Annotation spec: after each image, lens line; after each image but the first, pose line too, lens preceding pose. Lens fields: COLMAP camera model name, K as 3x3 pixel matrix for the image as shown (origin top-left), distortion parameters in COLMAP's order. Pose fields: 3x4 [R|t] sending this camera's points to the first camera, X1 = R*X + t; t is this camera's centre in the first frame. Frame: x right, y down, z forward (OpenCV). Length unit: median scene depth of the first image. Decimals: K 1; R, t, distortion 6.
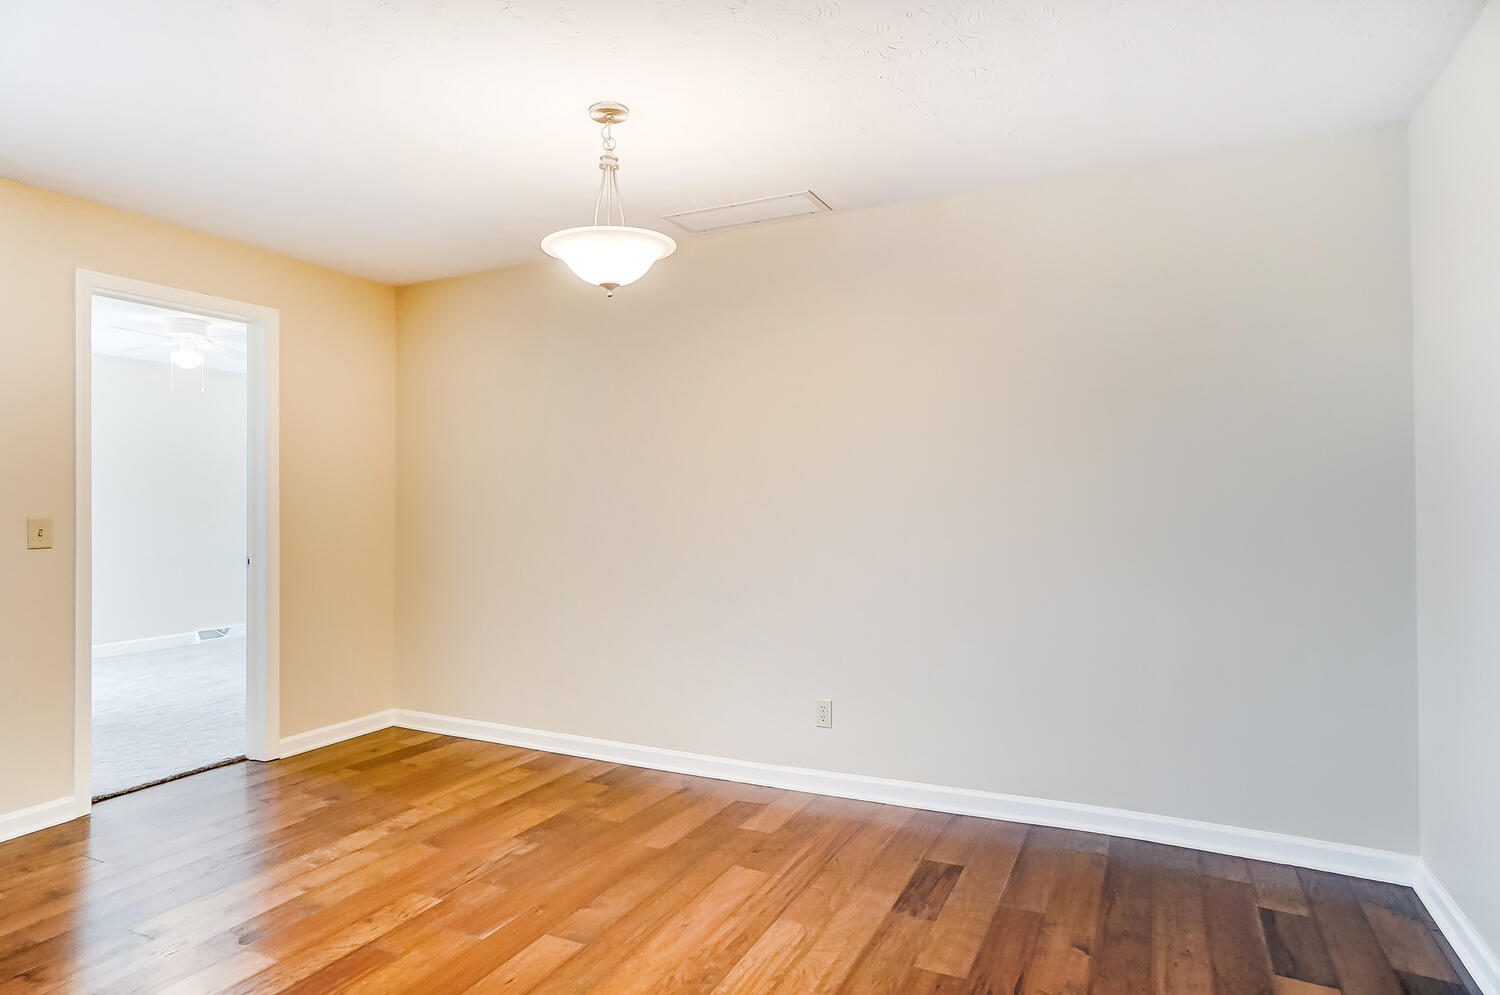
lens RADIAL K [[848.0, 0, 750.0], [0, 848.0, 497.5], [0, 0, 1]] dist [-0.045768, 0.027176]
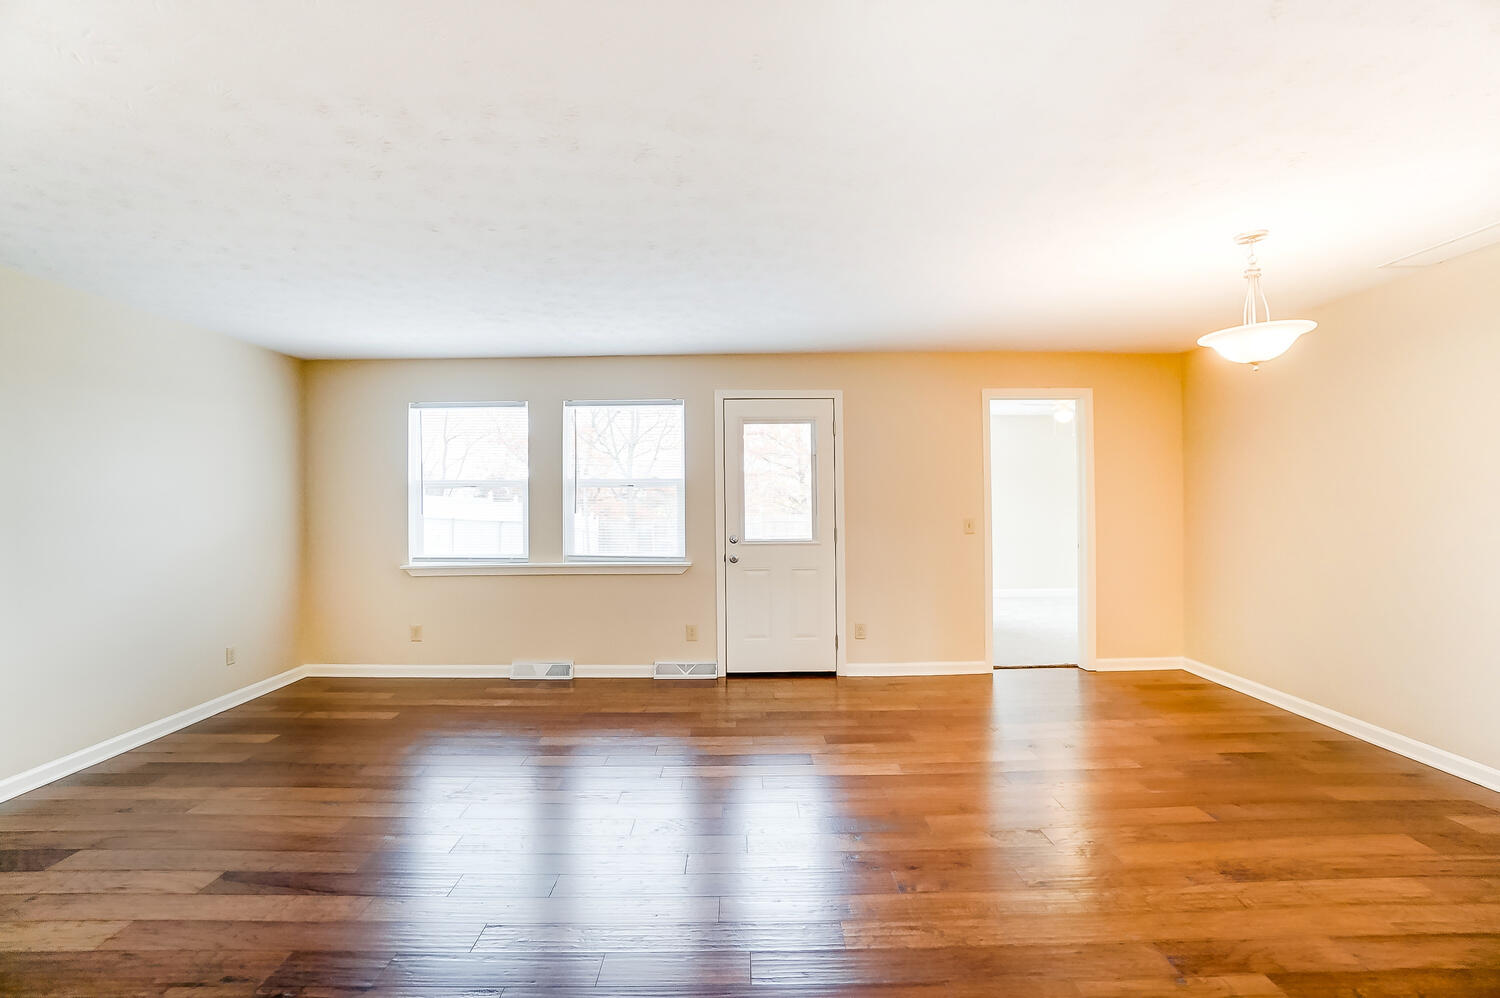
lens RADIAL K [[650.9, 0, 750.0], [0, 650.9, 499.0], [0, 0, 1]] dist [-0.001144, -0.000330]
pose [[0.439821, -0.006279, -0.898064, 0.339484], [0.015899, 0.999873, 0.000795, -0.034045], [0.897945, -0.014628, 0.439865, -0.168900]]
